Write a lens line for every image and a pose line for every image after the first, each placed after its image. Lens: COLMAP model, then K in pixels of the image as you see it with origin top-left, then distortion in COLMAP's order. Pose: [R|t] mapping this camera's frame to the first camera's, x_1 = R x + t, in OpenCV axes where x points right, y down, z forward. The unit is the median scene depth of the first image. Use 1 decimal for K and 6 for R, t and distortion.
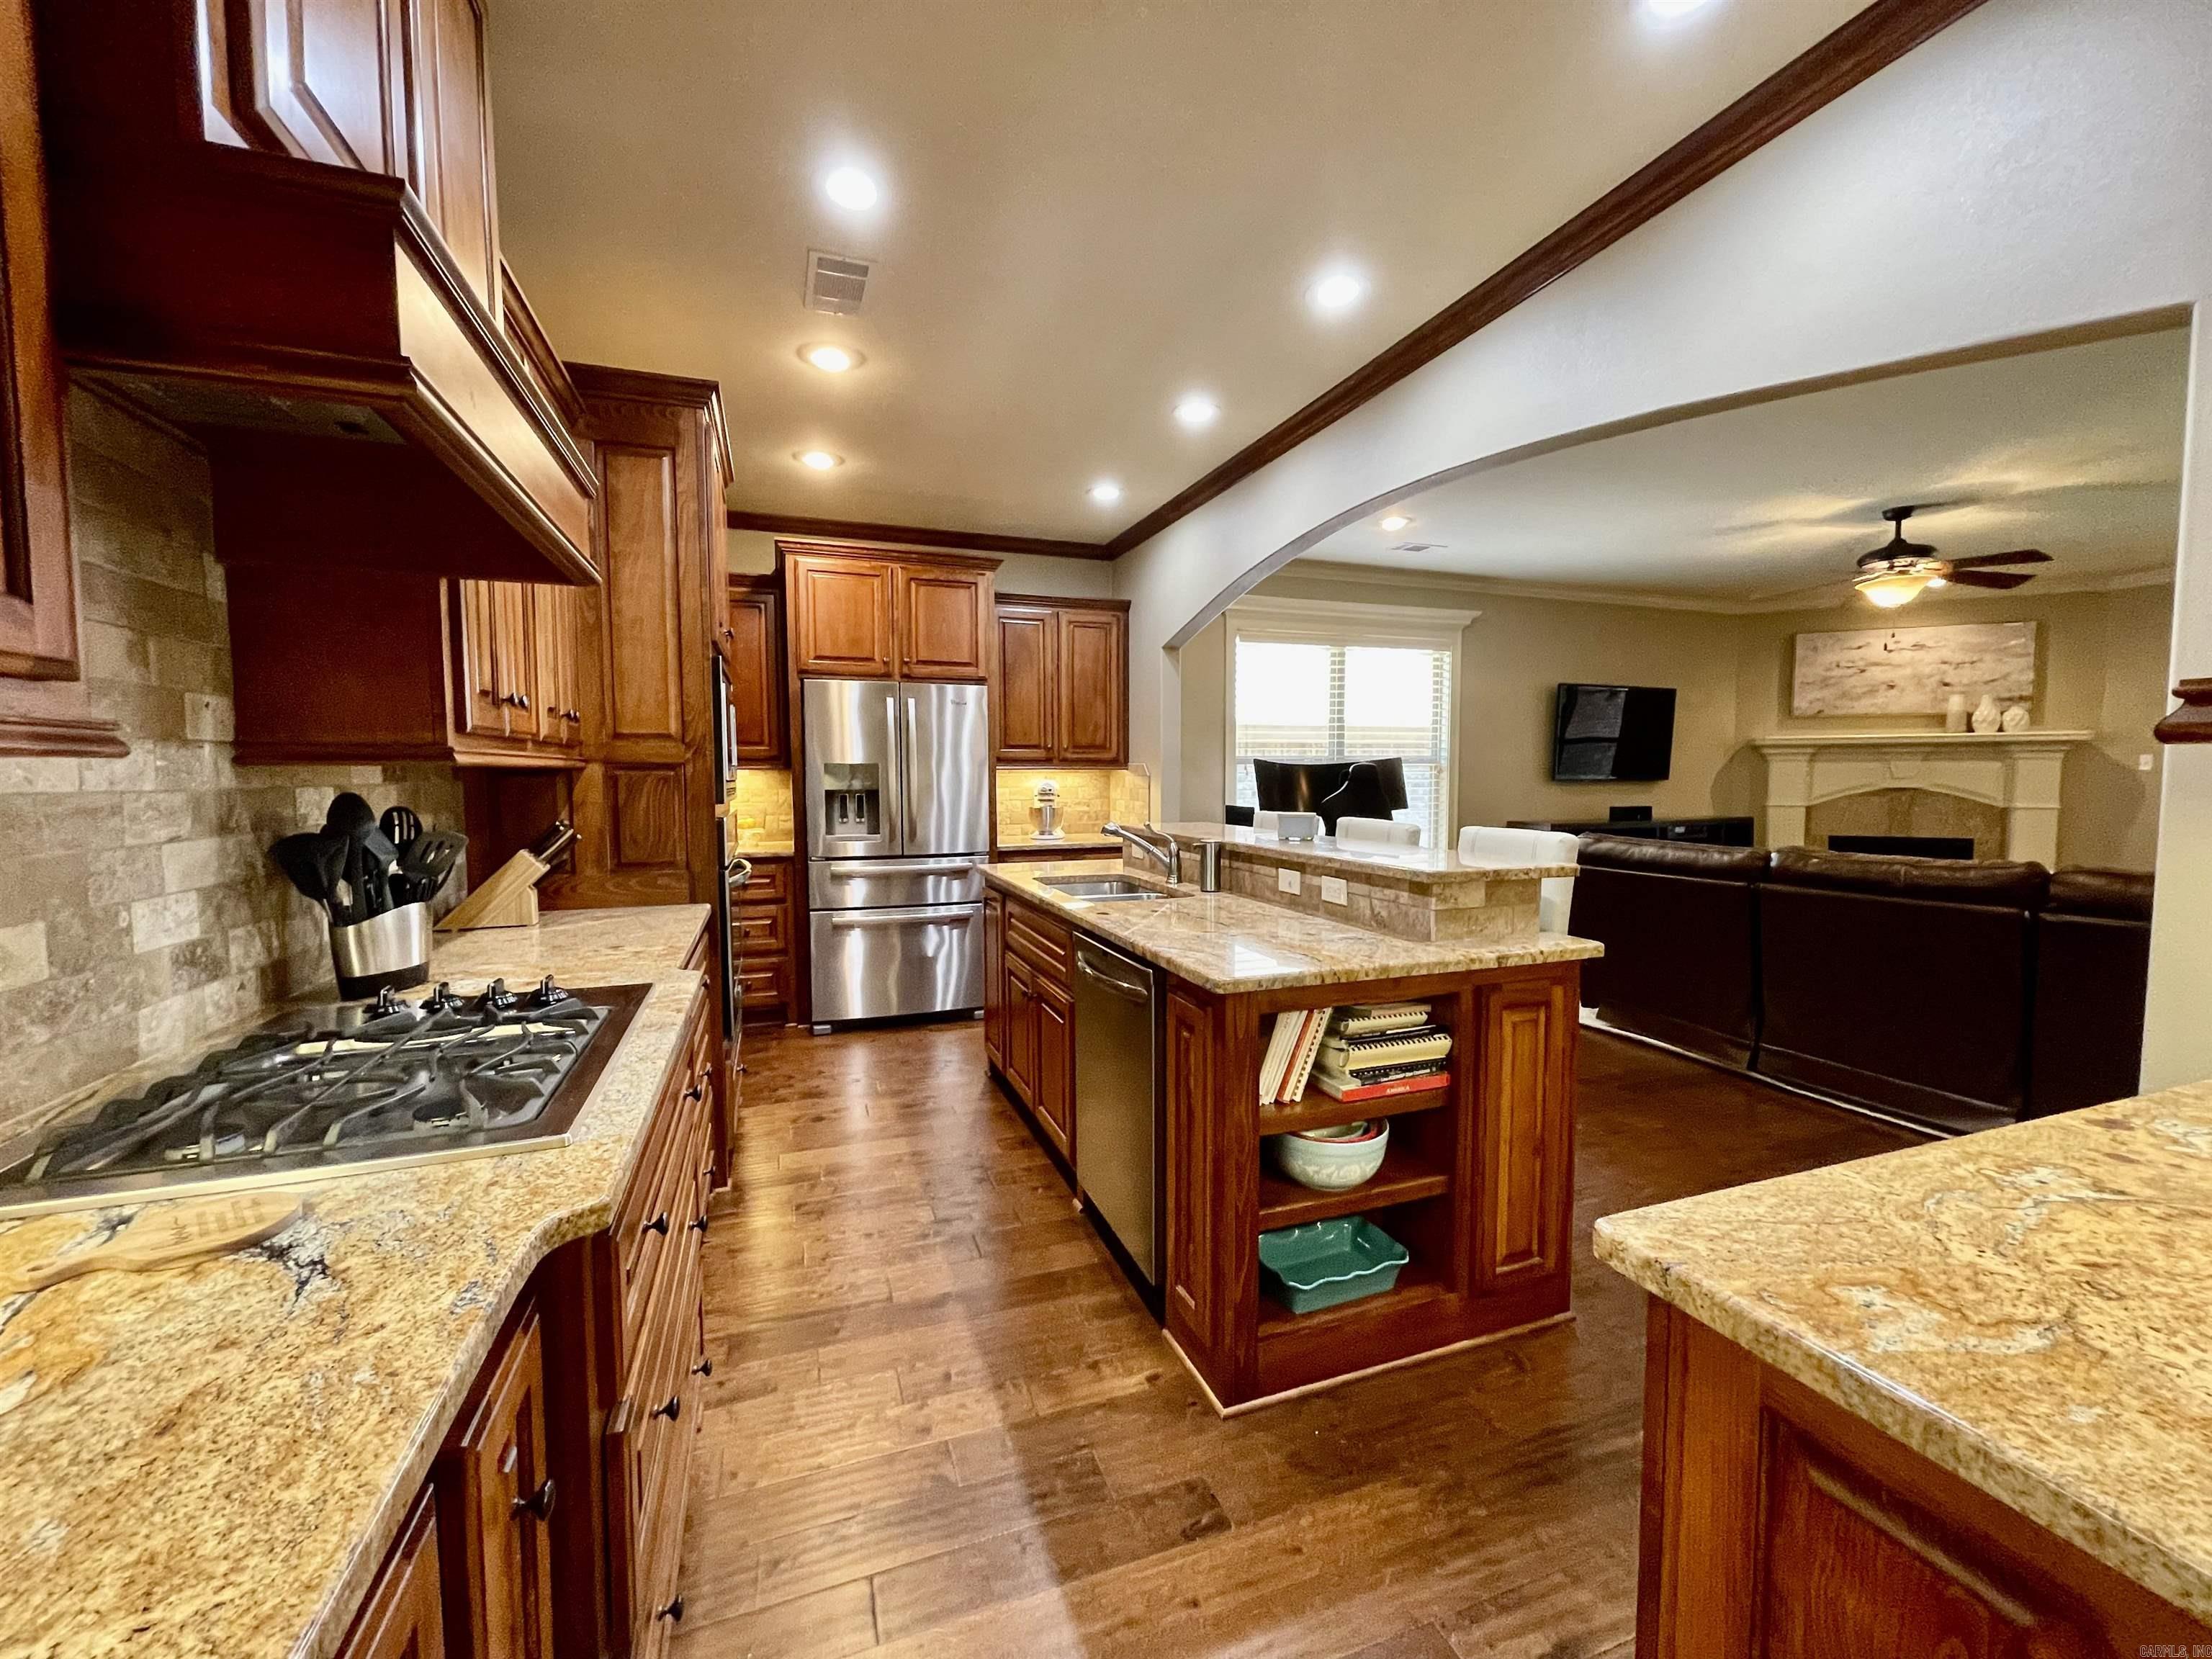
lens RADIAL K [[898.3, 0, 1114.7], [0, 898.3, 823.4], [0, 0, 1]] dist [0.012267, 0.000072]
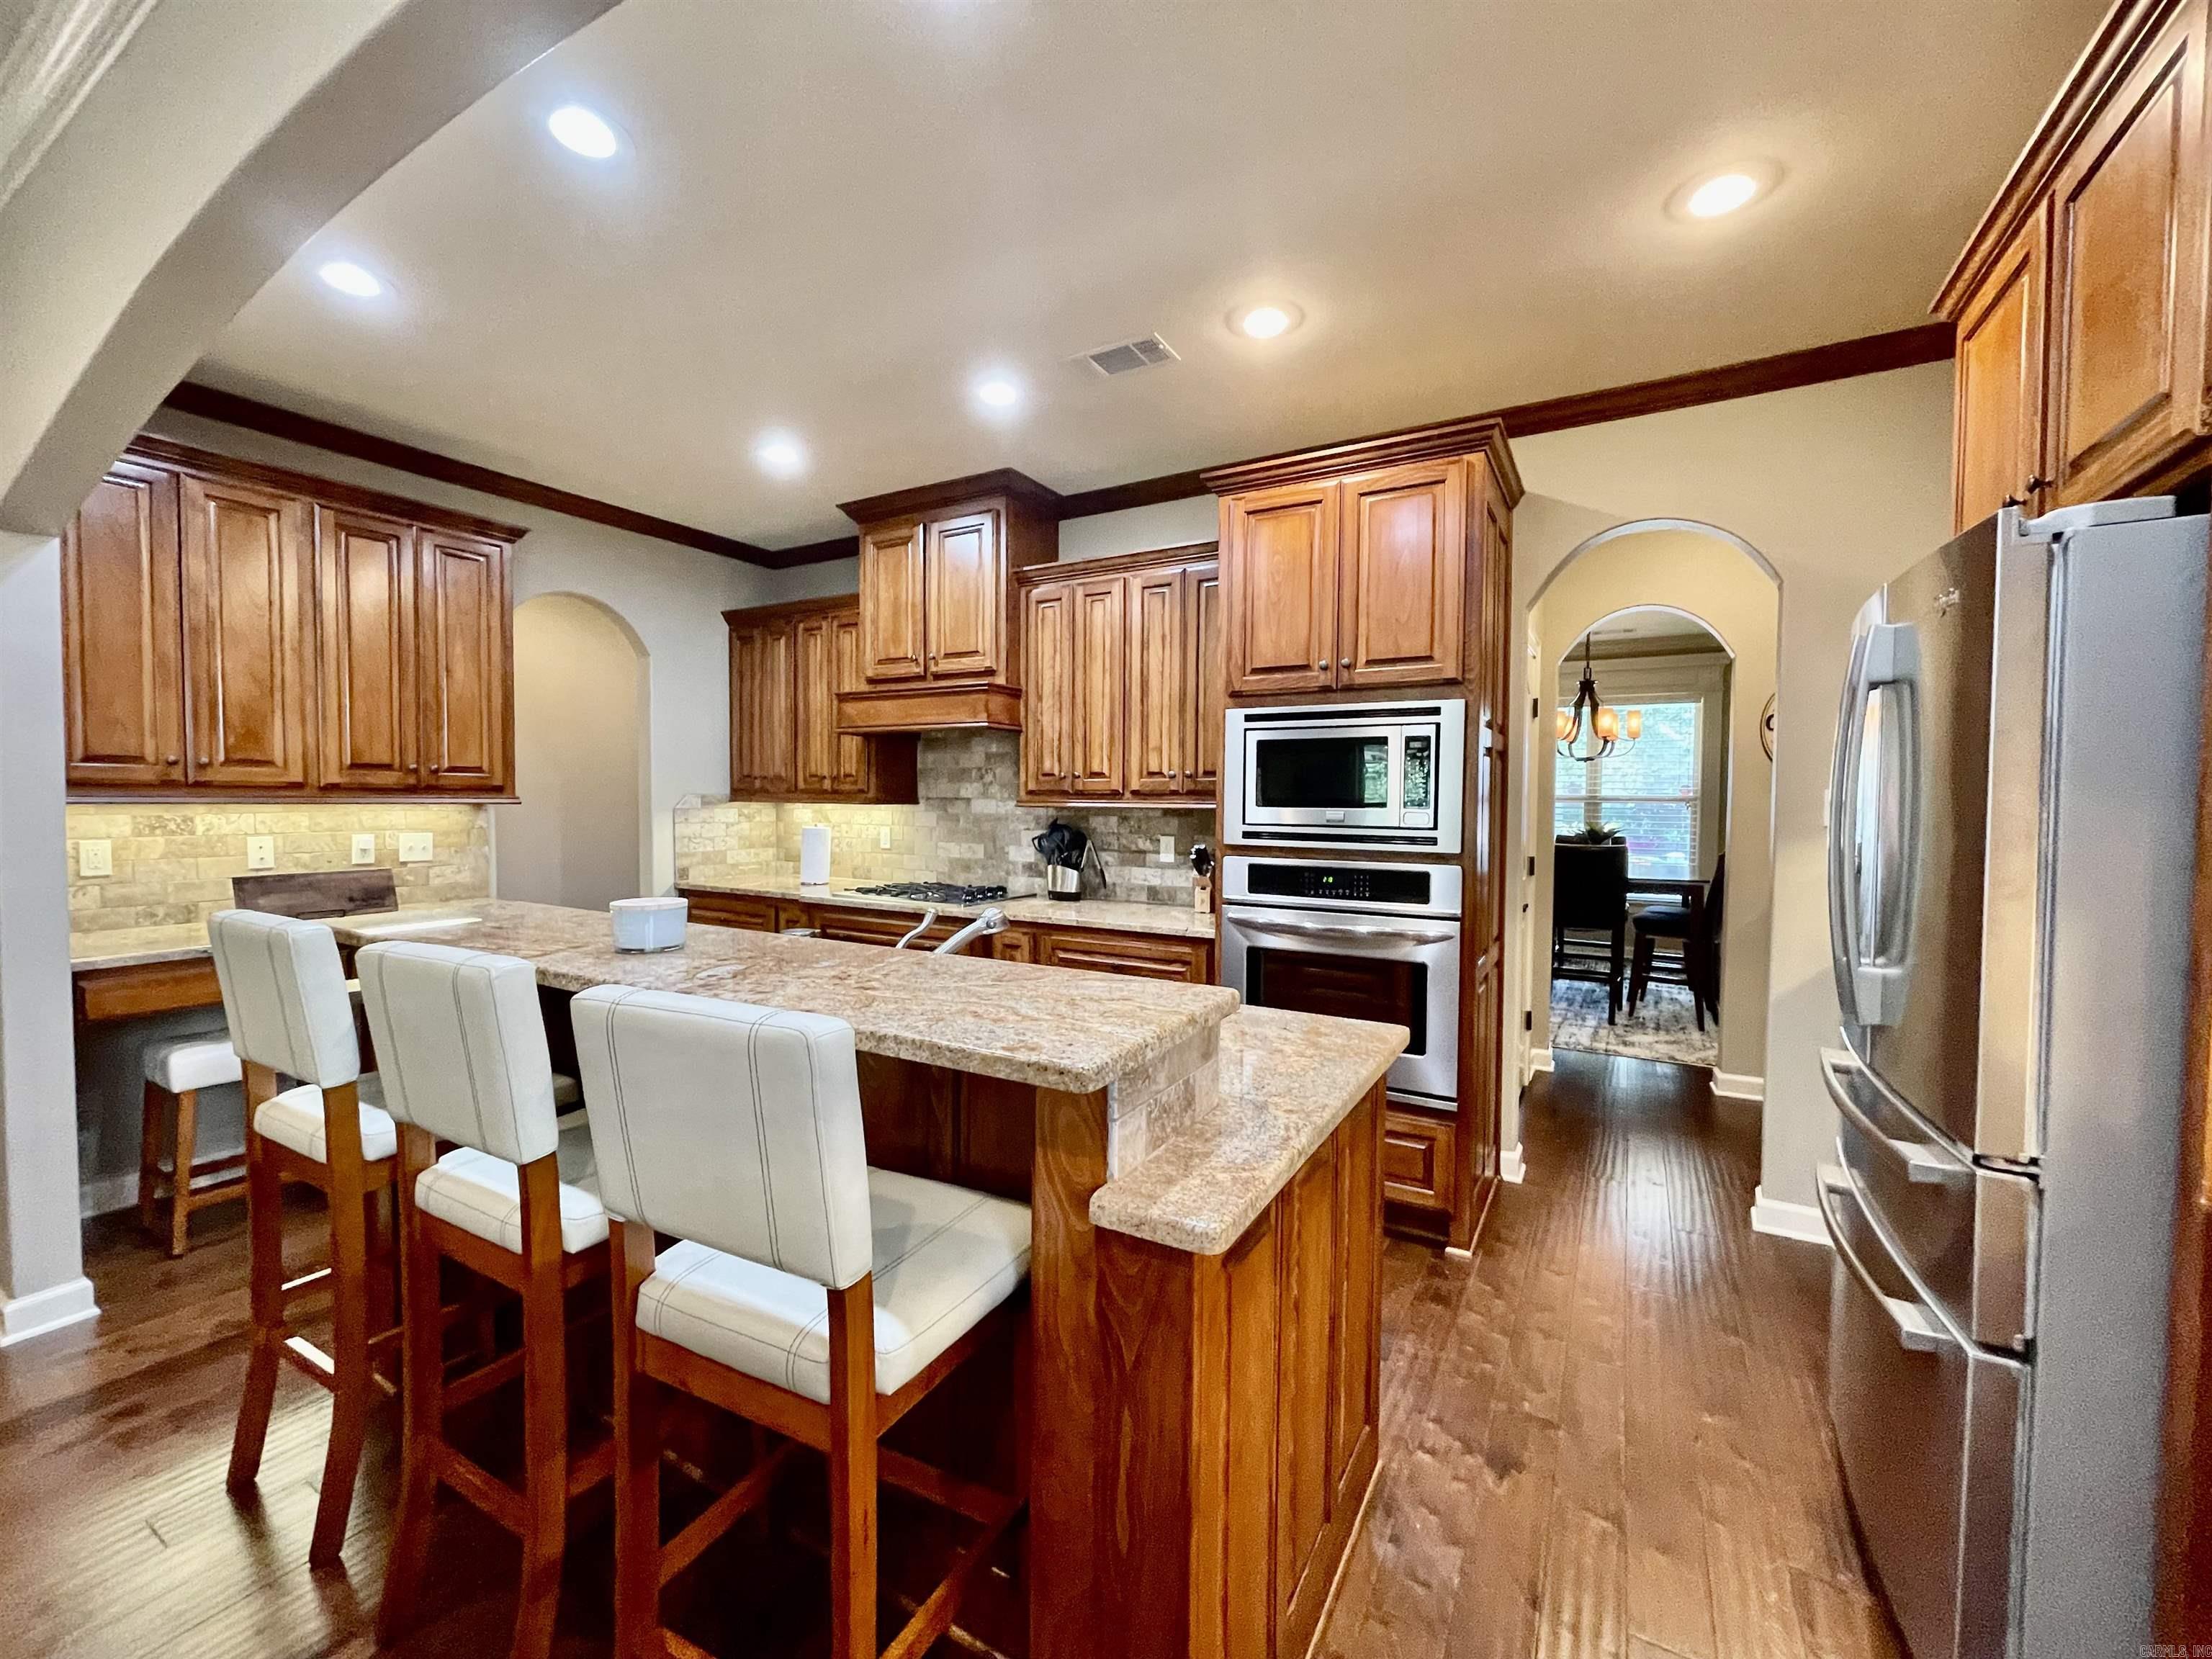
lens RADIAL K [[895.3, 0, 1106.0], [0, 895.3, 829.5], [0, 0, 1]] dist [0.006832, -0.000060]
pose [[-0.775559, 0.016680, -0.631055, 0.153390], [-0.043456, 0.995869, 0.079729, -0.050276], [0.629778, 0.089258, -0.771630, 0.735362]]
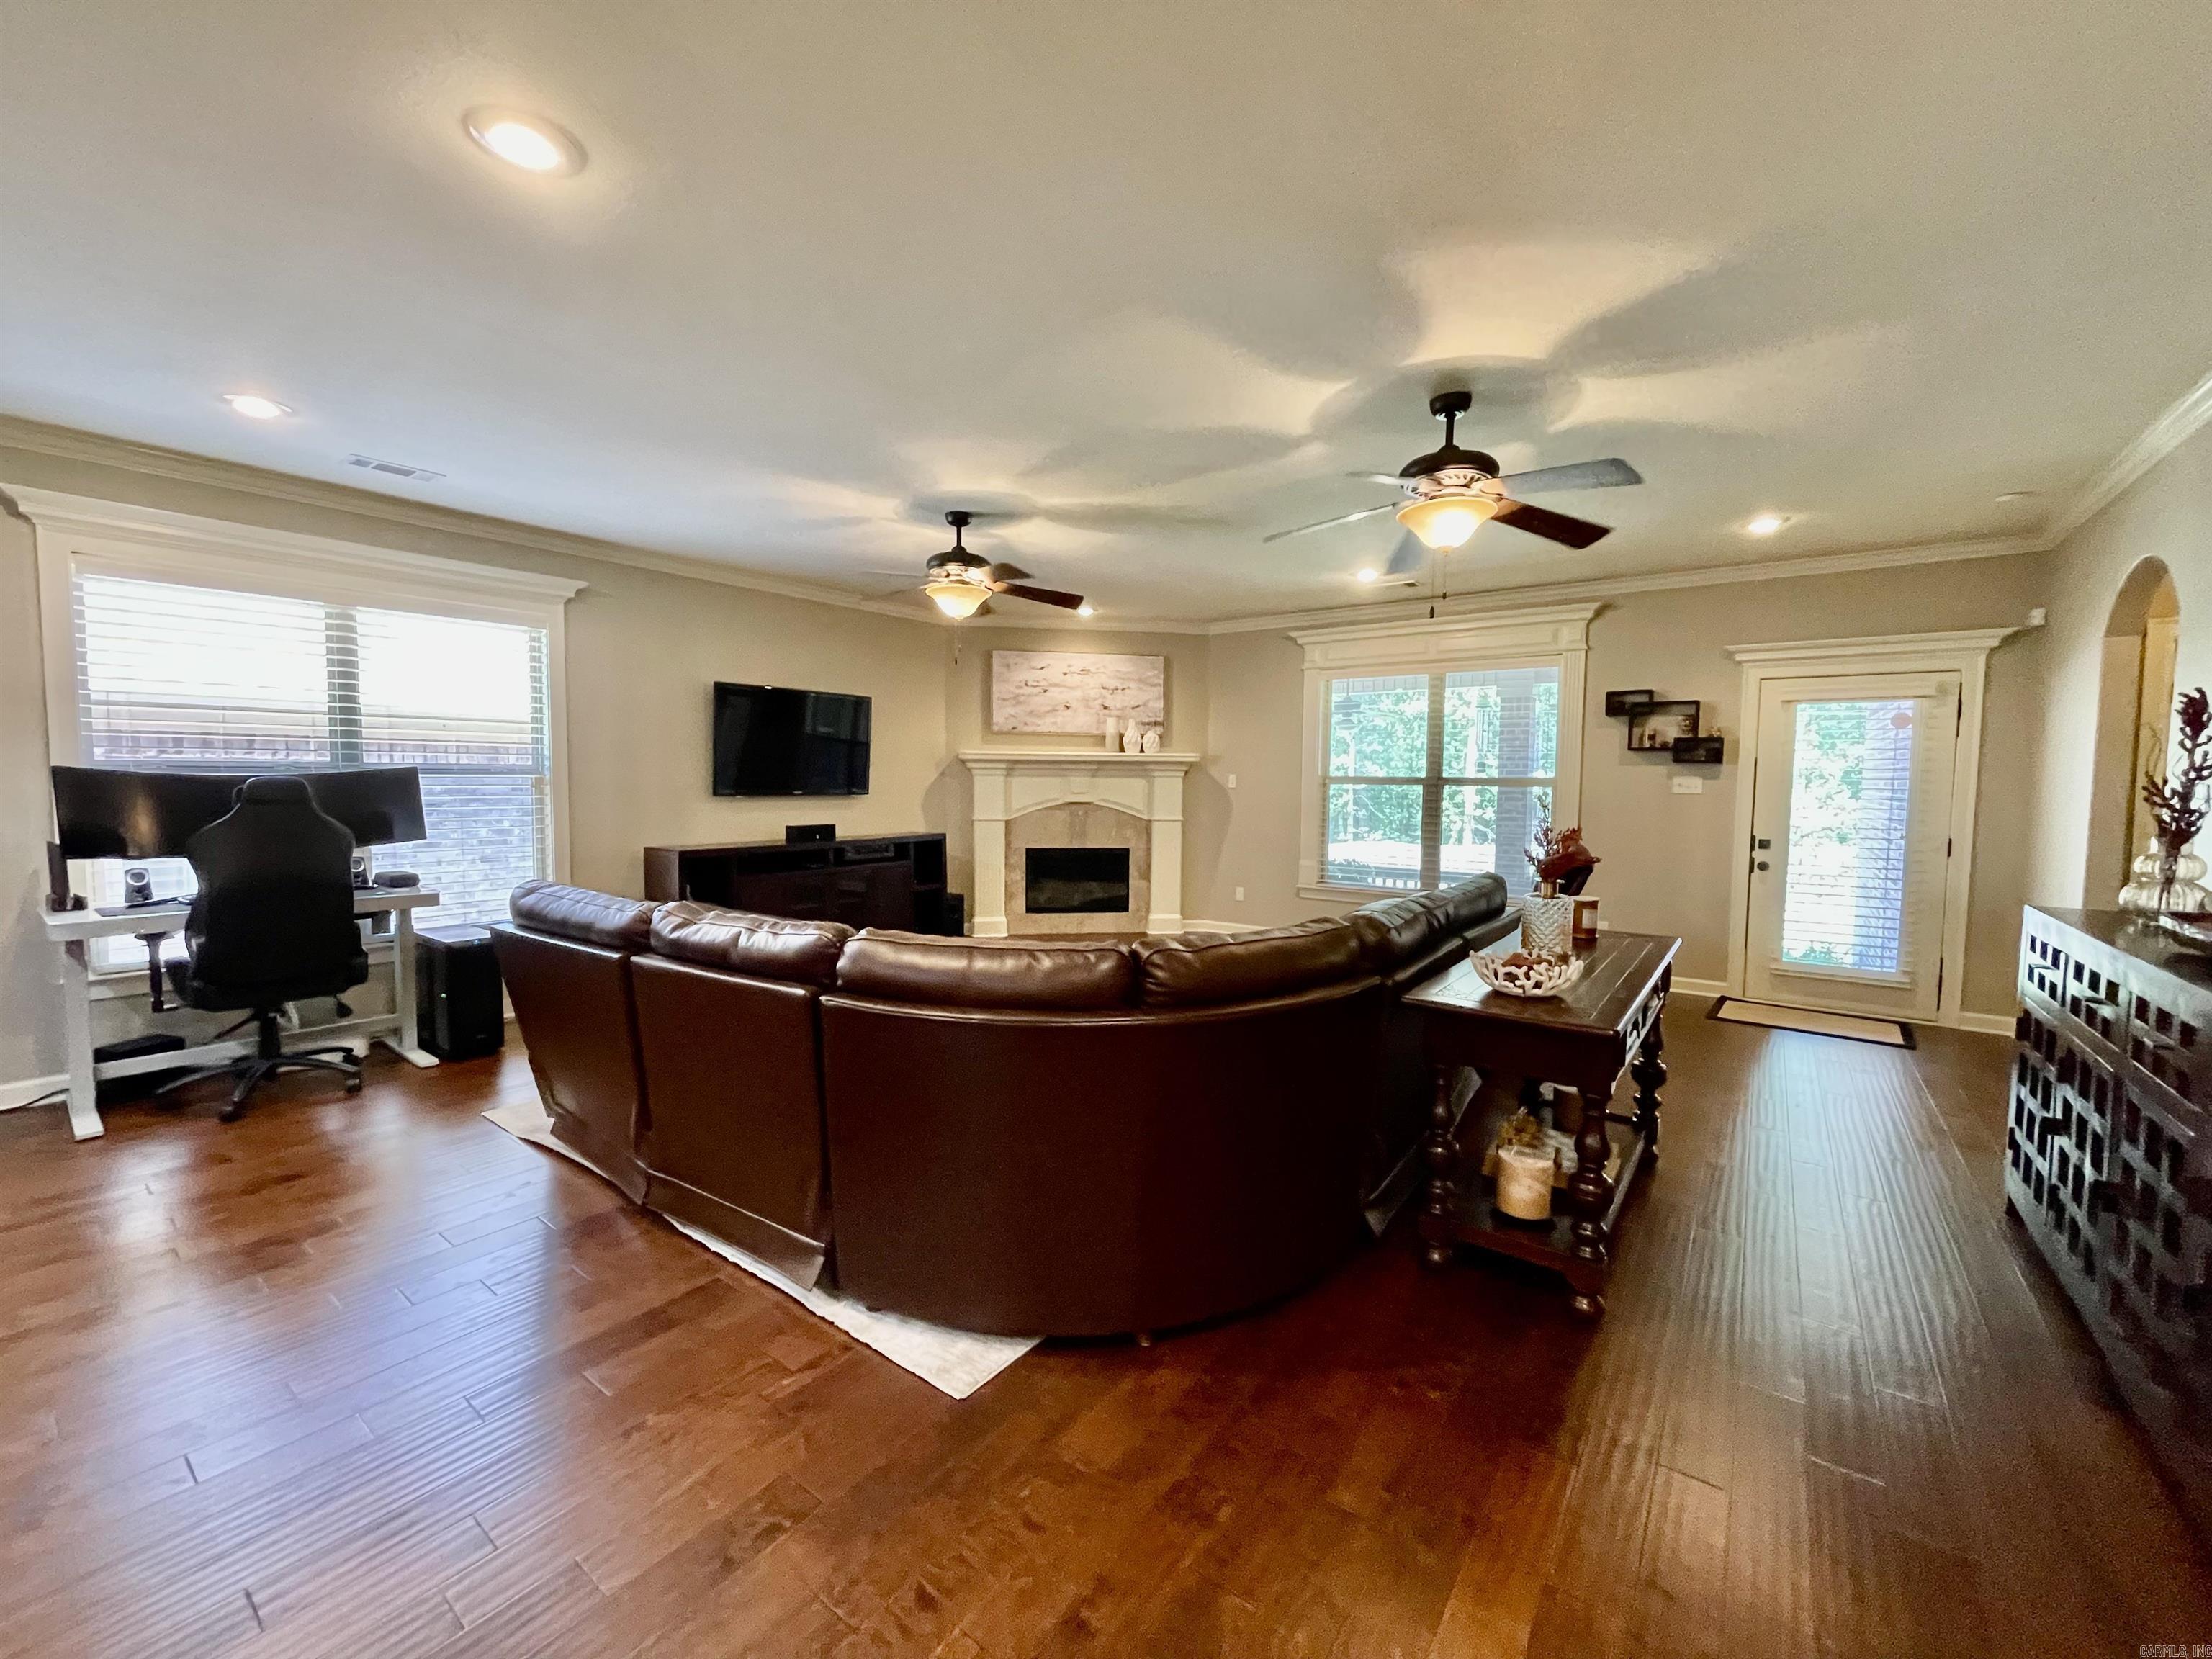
lens RADIAL K [[887.6, 0, 1106.0], [0, 887.6, 829.5], [0, 0, 1]] dist [0.002000, -0.000146]
pose [[0.841570, -0.021918, 0.539704, 0.365126], [0.018689, 0.999760, 0.011458, -0.020413], [-0.539825, 0.000444, 0.841777, 0.108241]]
